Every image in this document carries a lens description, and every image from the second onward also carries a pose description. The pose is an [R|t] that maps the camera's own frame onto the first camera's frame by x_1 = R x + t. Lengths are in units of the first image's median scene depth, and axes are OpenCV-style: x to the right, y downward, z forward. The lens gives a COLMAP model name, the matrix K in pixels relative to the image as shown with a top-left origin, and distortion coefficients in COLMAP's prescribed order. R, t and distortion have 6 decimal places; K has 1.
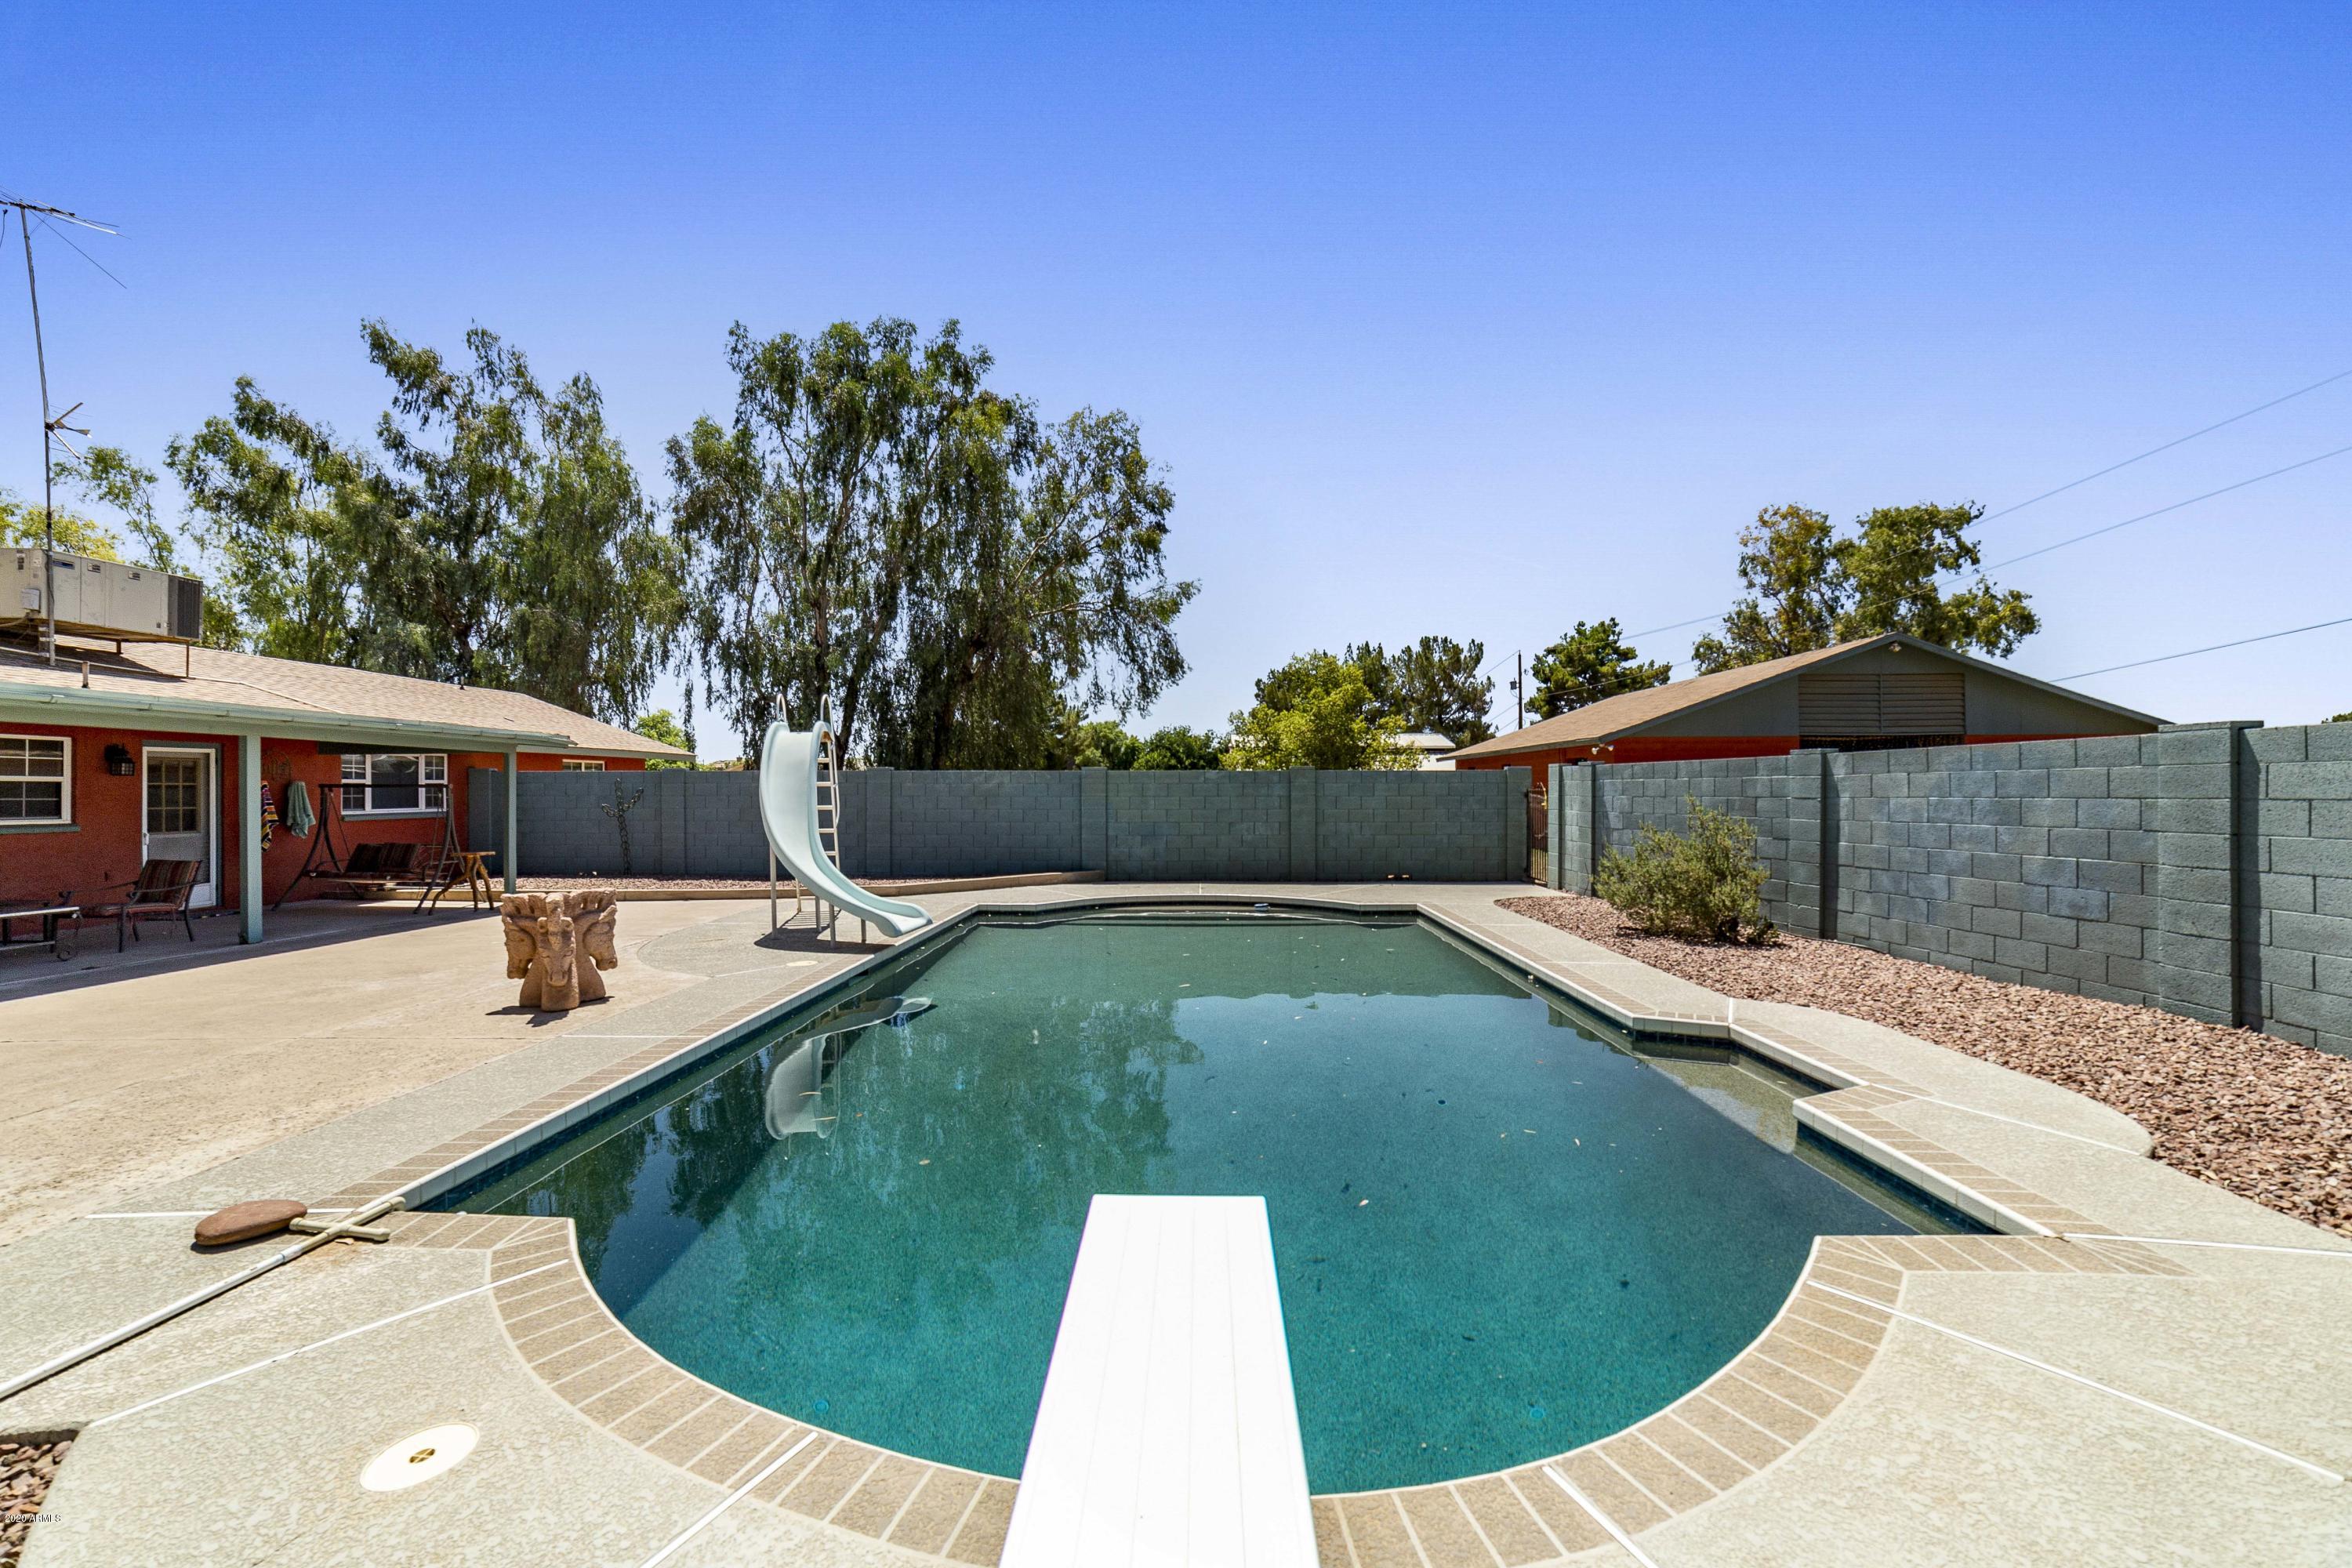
lens RADIAL K [[947.2, 0, 1071.9], [0, 947.2, 776.0], [0, 0, 1]] dist [0.001507, 0.000308]
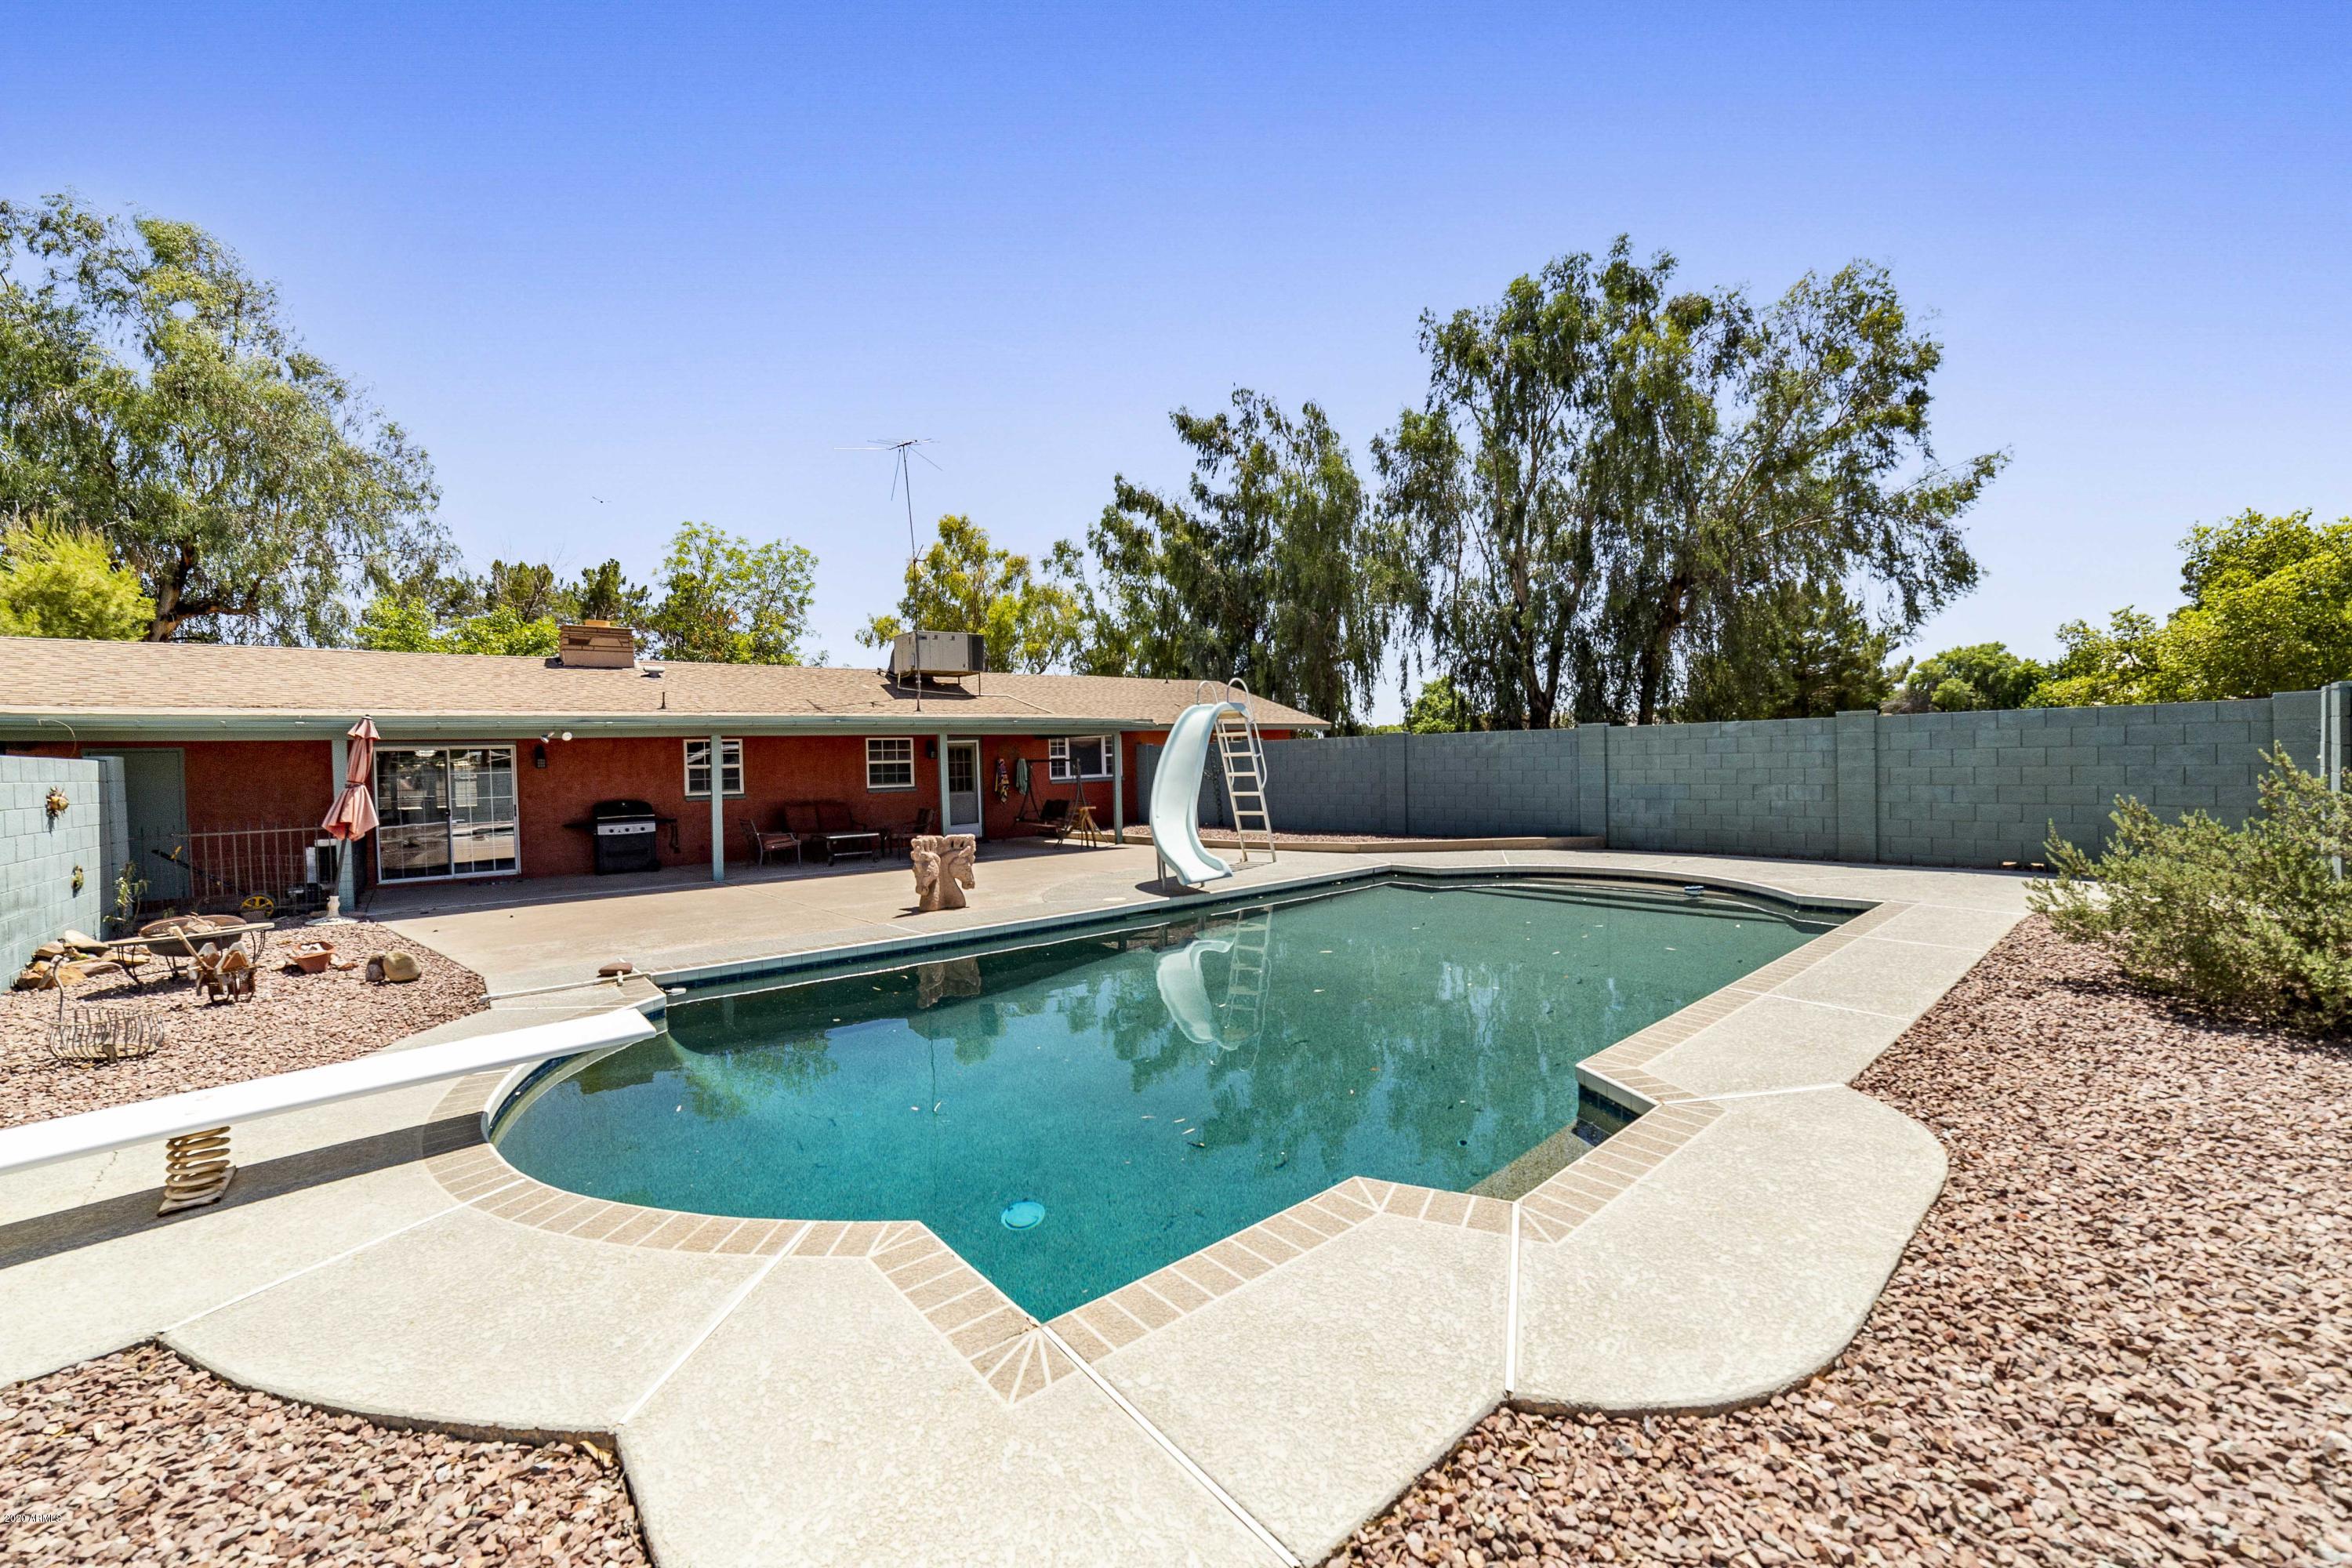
lens RADIAL K [[915.5, 0, 1156.0], [0, 915.5, 761.4], [0, 0, 1]] dist [-0.026711, 0.000088]
pose [[0.721092, -0.017611, -0.692615, 0.124944], [0.040182, 0.999057, 0.016432, -0.001715], [0.691673, -0.039679, 0.721120, 0.027874]]
